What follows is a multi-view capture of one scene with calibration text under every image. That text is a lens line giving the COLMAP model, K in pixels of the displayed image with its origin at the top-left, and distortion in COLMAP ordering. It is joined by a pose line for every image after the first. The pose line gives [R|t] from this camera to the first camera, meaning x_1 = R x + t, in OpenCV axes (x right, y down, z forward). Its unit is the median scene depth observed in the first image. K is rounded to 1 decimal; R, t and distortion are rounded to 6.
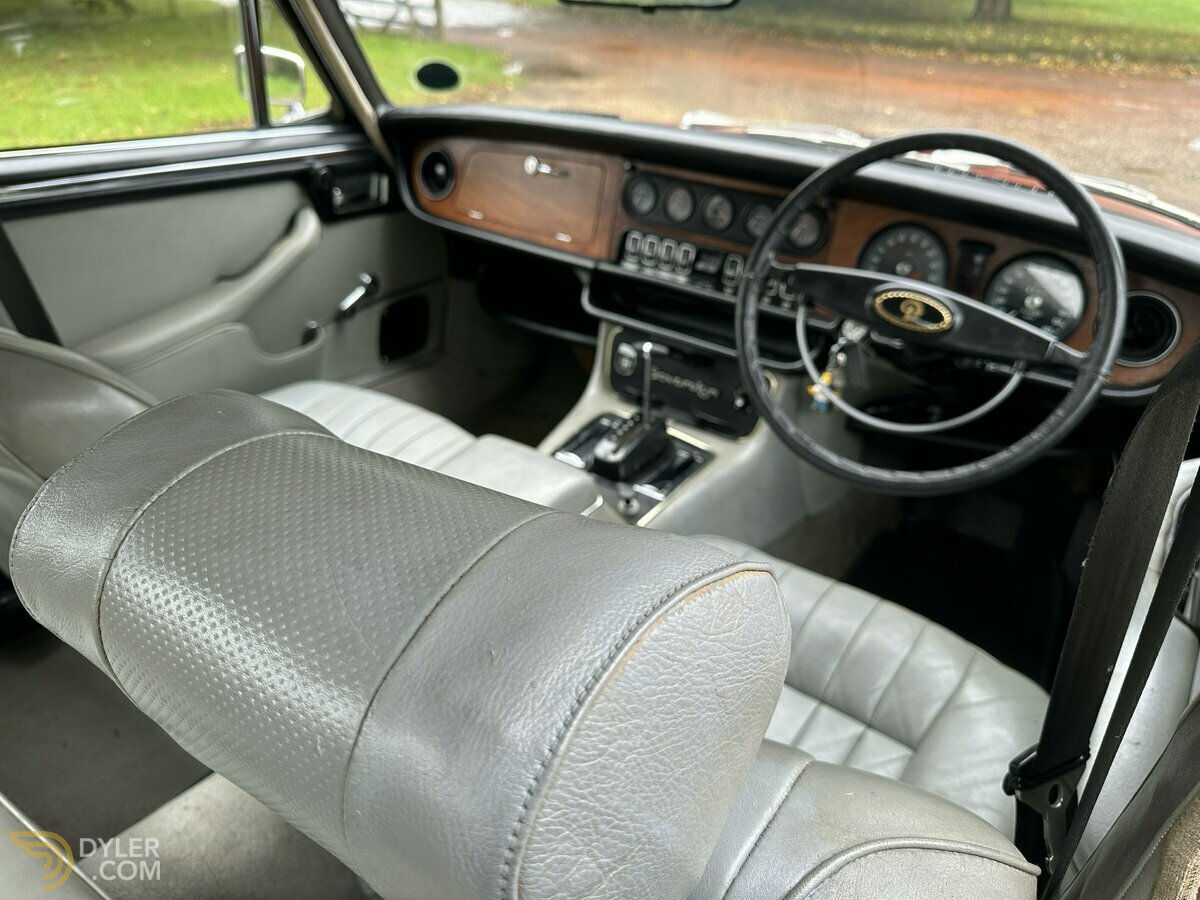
lens RADIAL K [[899.9, 0, 600.0], [0, 899.9, 450.0], [0, 0, 1]] dist [0.000027, -0.005823]
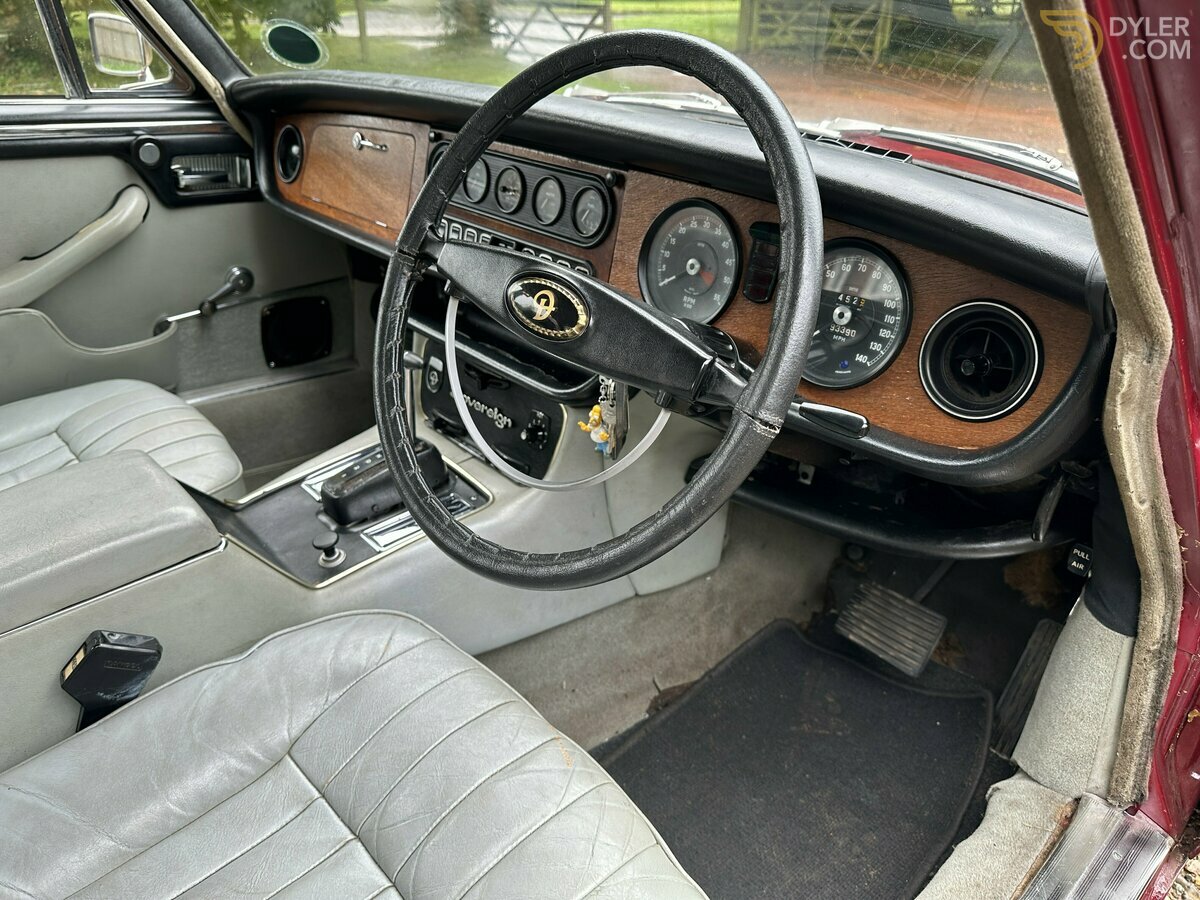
lens RADIAL K [[860.2, 0, 608.0], [0, 860.2, 445.8], [0, 0, 1]] dist [0.127098, -0.213854]
pose [[0.977278, 0.078299, -0.196968, 0.331968], [-0.086749, 0.995628, -0.034630, -0.022496], [0.193396, 0.050930, 0.979798, 0.254438]]
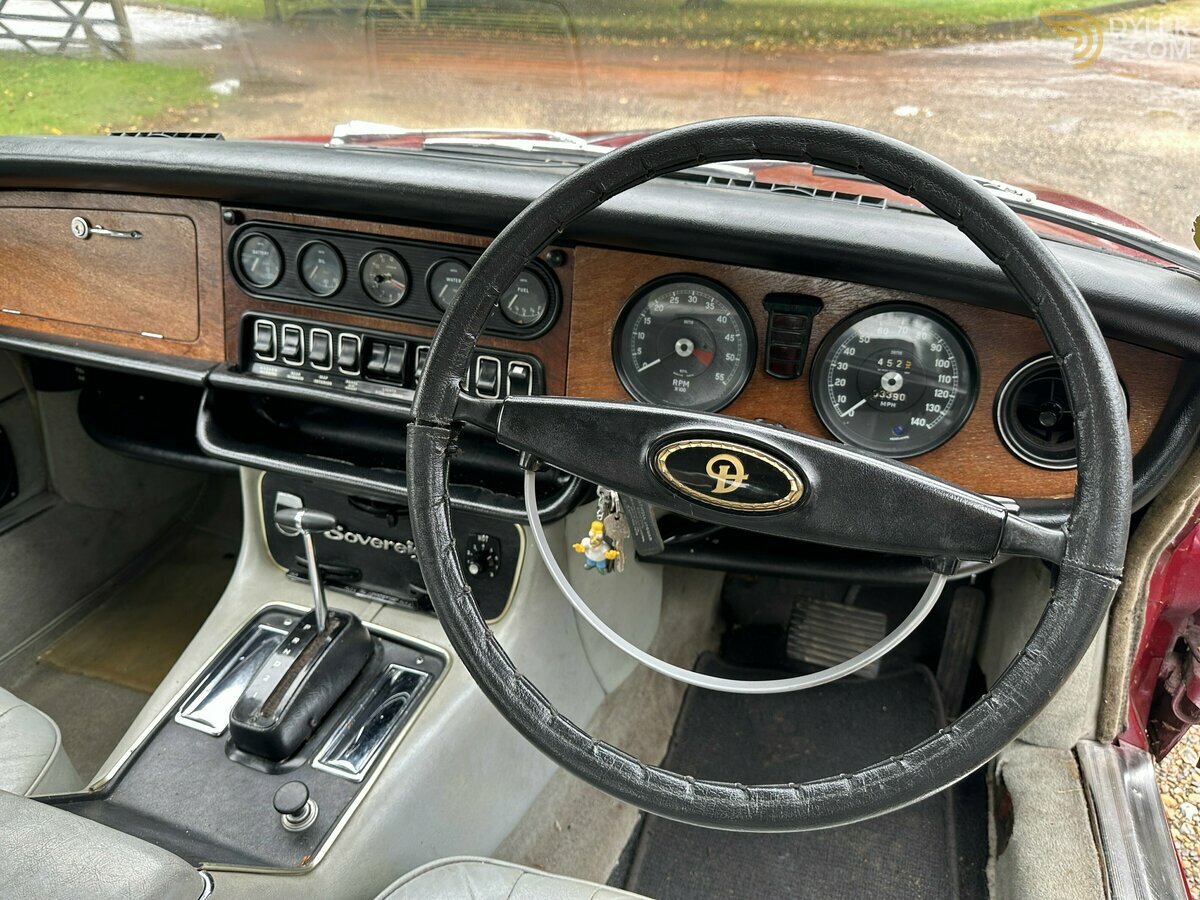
lens RADIAL K [[860.2, 0, 608.0], [0, 860.2, 445.8], [0, 0, 1]] dist [0.127098, -0.213854]
pose [[0.959855, -0.161159, 0.229579, 0.107371], [0.160470, 0.986800, 0.021797, -0.122350], [-0.230062, 0.015919, 0.973046, 0.338755]]
